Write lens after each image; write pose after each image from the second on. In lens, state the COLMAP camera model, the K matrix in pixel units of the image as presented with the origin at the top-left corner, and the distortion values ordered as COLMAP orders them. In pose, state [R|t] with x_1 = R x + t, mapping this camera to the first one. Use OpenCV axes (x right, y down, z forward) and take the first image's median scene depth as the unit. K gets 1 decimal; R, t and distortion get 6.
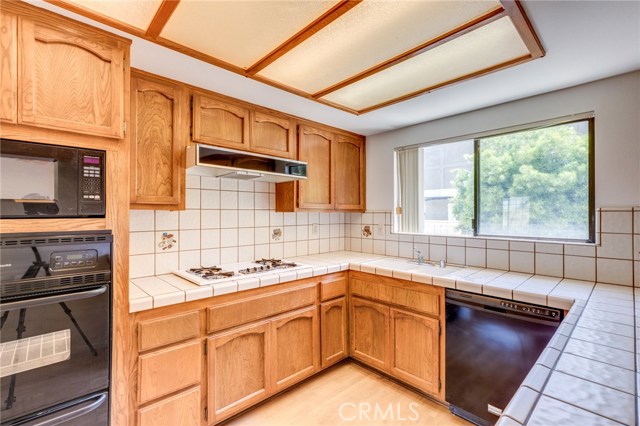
lens RADIAL K [[289.2, 0, 320.4], [0, 289.2, 212.3], [0, 0, 1]] dist [0.001543, 0.000702]
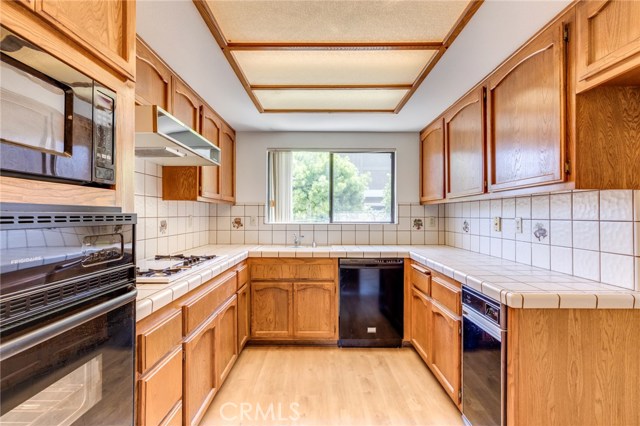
lens RADIAL K [[289.2, 0, 322.2], [0, 289.2, 214.7], [0, 0, 1]] dist [0.001543, 0.000702]
pose [[0.682683, 0.002016, 0.730711, -0.509472], [-0.003842, 0.999992, 0.000830, 0.043161], [-0.730704, -0.003374, 0.682686, 0.094031]]
